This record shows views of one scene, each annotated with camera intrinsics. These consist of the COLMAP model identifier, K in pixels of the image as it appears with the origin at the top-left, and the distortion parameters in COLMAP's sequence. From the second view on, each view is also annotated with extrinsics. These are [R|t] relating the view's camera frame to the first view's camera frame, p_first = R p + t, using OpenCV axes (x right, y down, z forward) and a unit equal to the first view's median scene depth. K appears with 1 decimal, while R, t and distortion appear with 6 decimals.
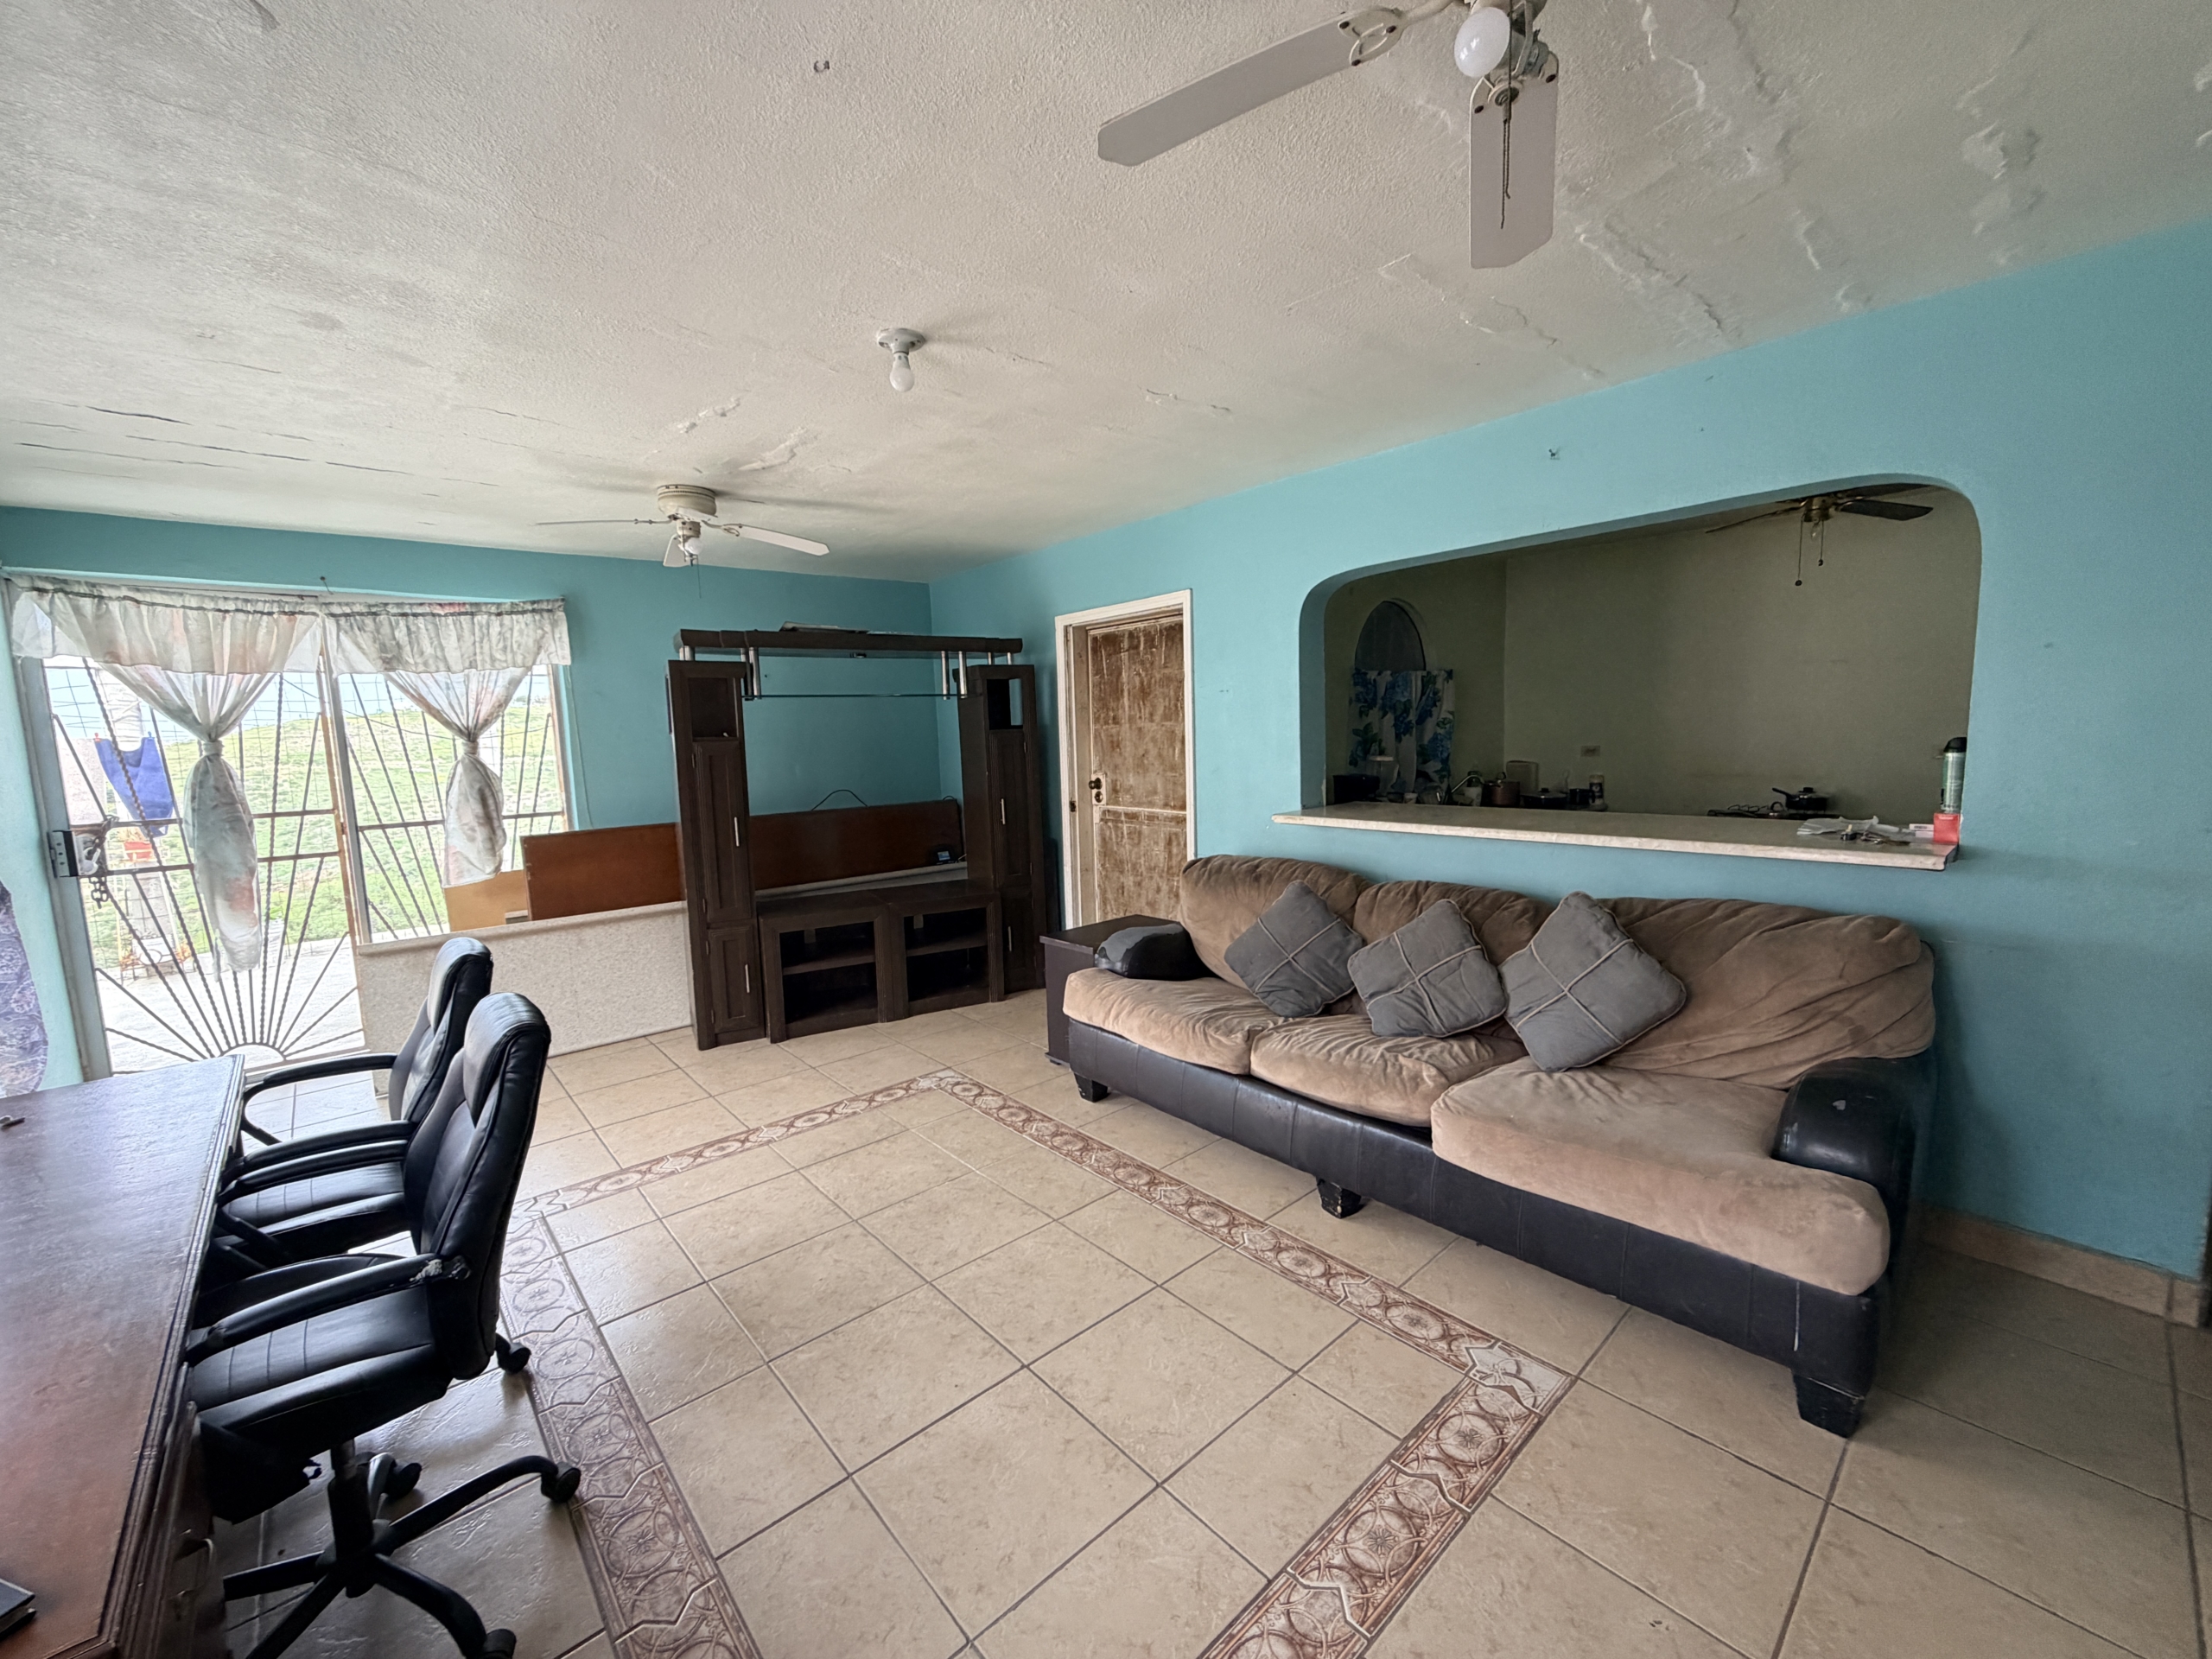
lens RADIAL K [[881.9, 0, 1108.1], [0, 881.9, 832.6], [0, 0, 1]] dist [0.000934, 0.000017]
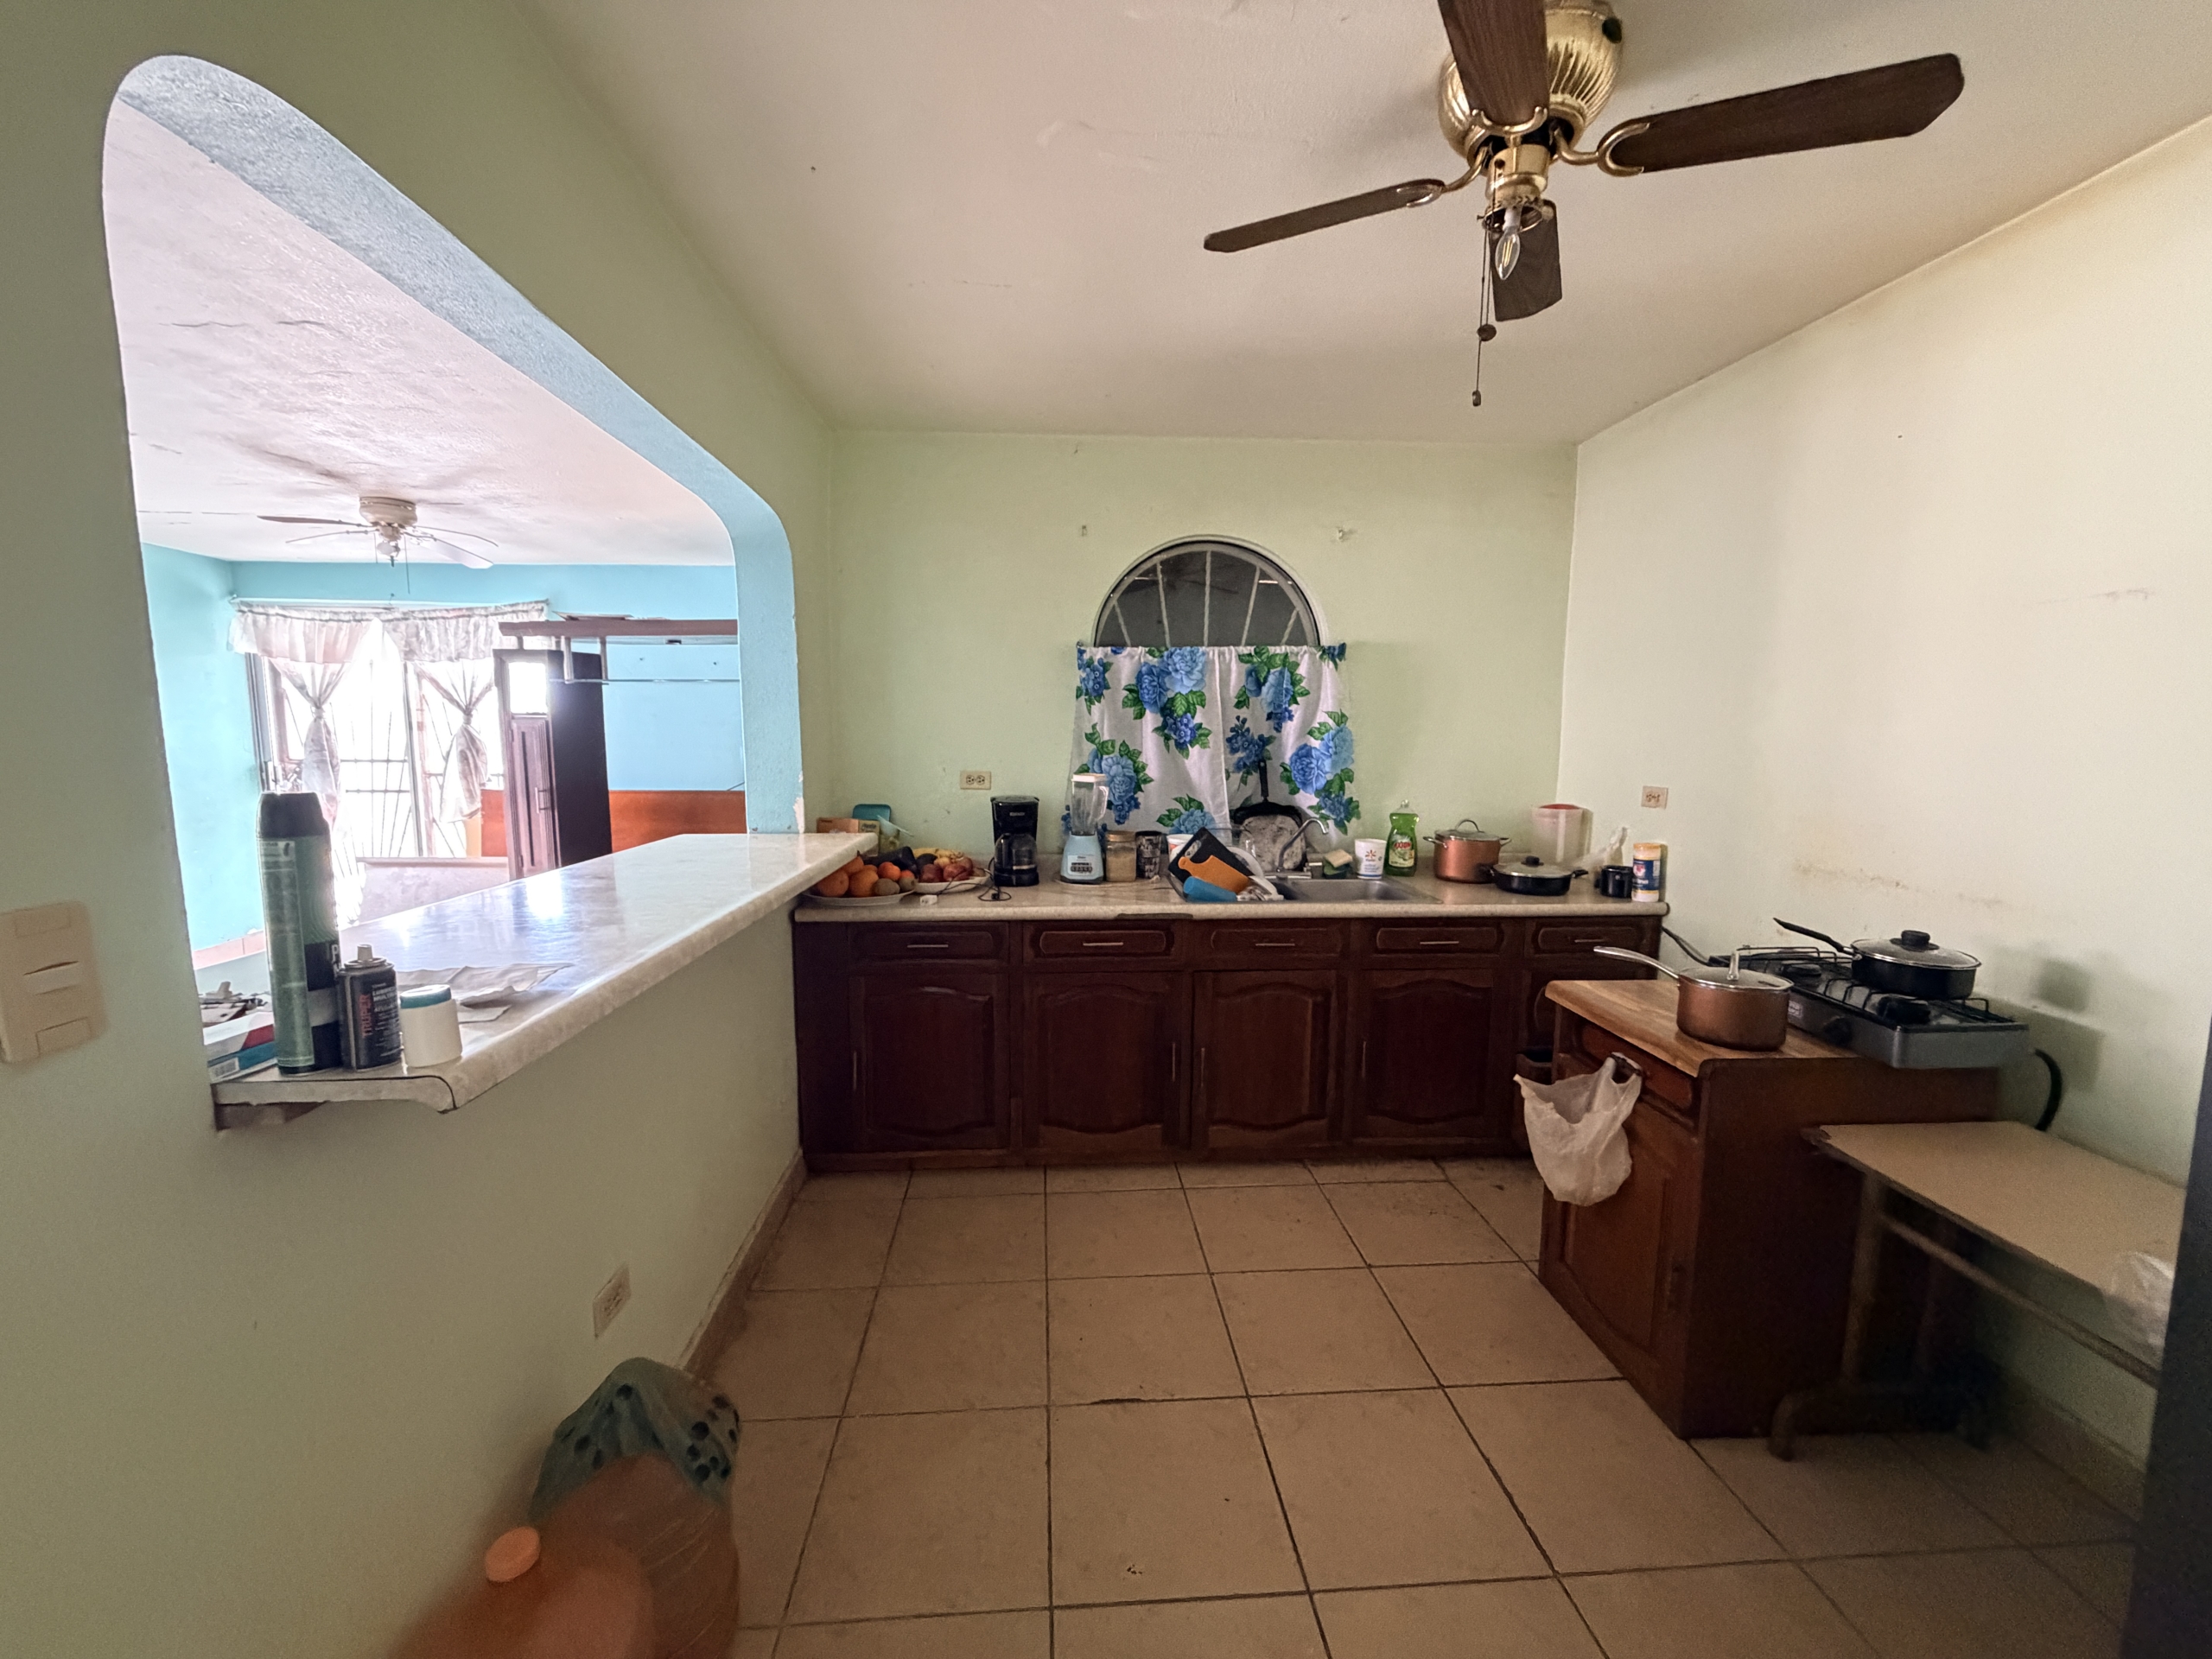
lens RADIAL K [[881.9, 0, 1104.3], [0, 881.9, 825.1], [0, 0, 1]] dist [0.000934, 0.000017]
pose [[0.787838, 0.102150, -0.607353, 0.843744], [-0.103512, 0.994083, 0.032922, -0.083067], [0.607122, 0.036931, 0.793750, 0.557939]]
